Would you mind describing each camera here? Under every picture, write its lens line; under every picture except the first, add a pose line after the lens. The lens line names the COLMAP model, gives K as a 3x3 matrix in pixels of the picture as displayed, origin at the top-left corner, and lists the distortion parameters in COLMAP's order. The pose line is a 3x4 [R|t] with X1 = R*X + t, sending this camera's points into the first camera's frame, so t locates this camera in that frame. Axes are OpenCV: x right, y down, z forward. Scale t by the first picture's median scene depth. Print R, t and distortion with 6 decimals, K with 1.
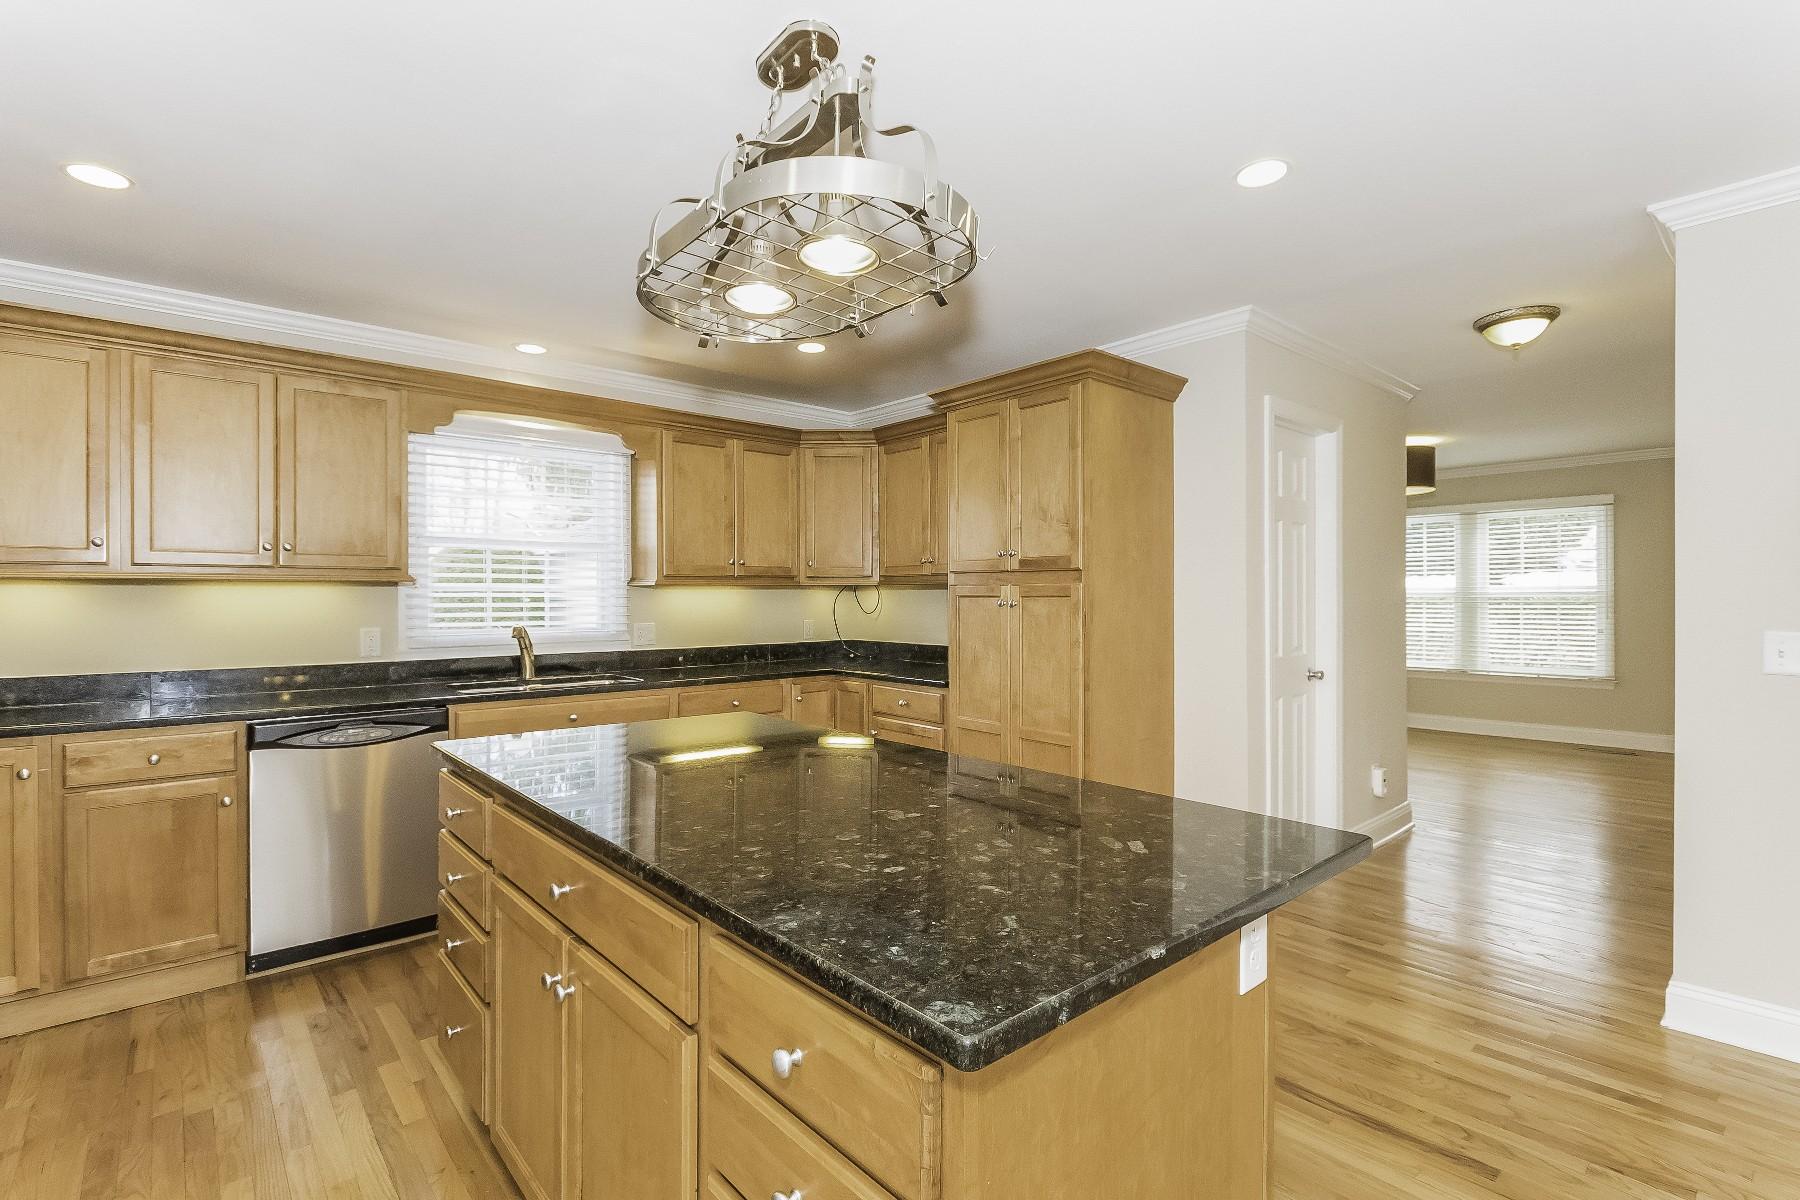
lens RADIAL K [[825.4, 0, 900.0], [0, 825.4, 600.0], [0, 0, 1]] dist [-0.009876, -0.000713]
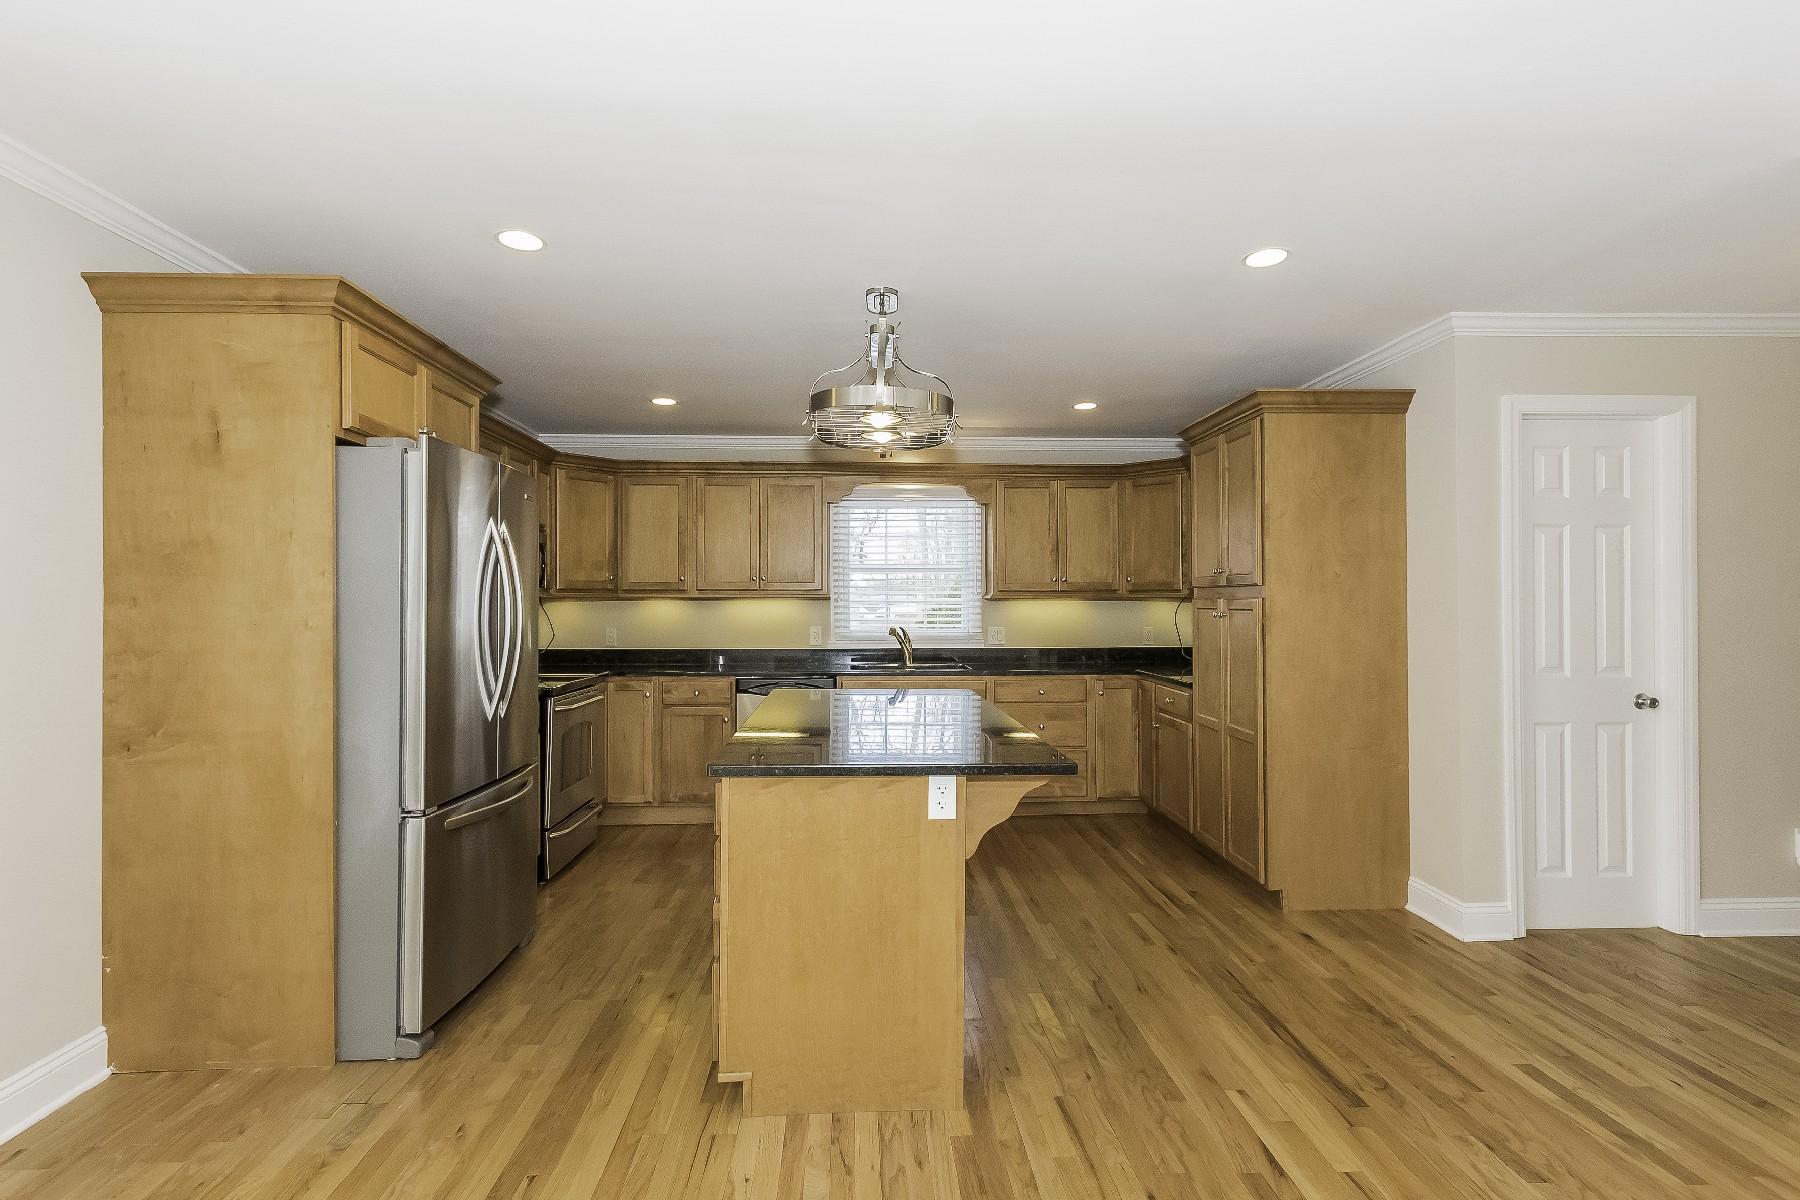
lens RADIAL K [[883.2, 0, 900.0], [0, 883.2, 600.0], [0, 0, 1]] dist [0.000872, 0.000308]
pose [[0.778937, -0.001621, -0.627100, 0.509586], [-0.002572, 0.999980, -0.005779, -0.007539], [0.627097, 0.006114, 0.778917, -0.206201]]
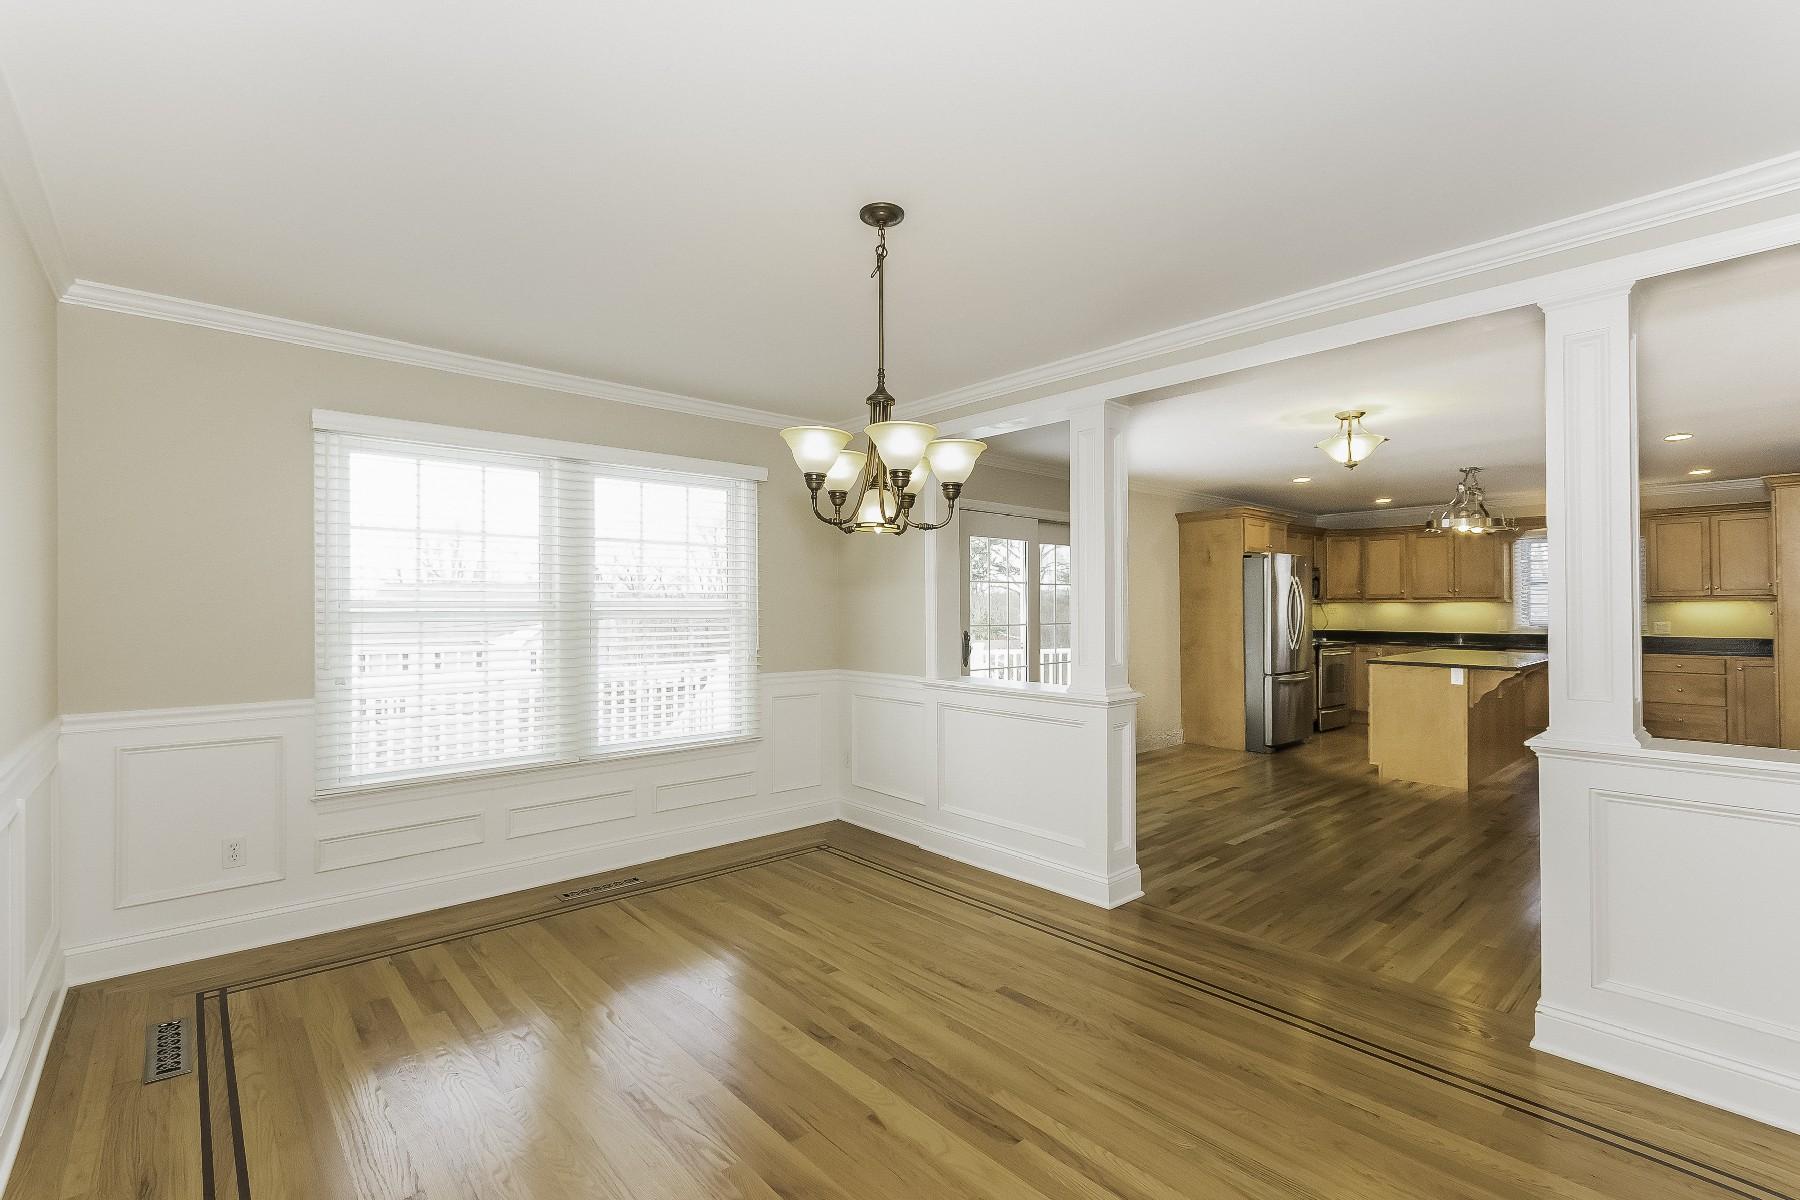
lens RADIAL K [[807.2, 0, 900.0], [0, 807.2, 600.0], [0, 0, 1]] dist [0.017811, 0.000253]
pose [[0.005340, -0.006260, -0.999966, 1.797709], [0.003696, 0.999974, -0.006240, -0.016575], [0.999979, -0.003663, 0.005363, -0.835388]]
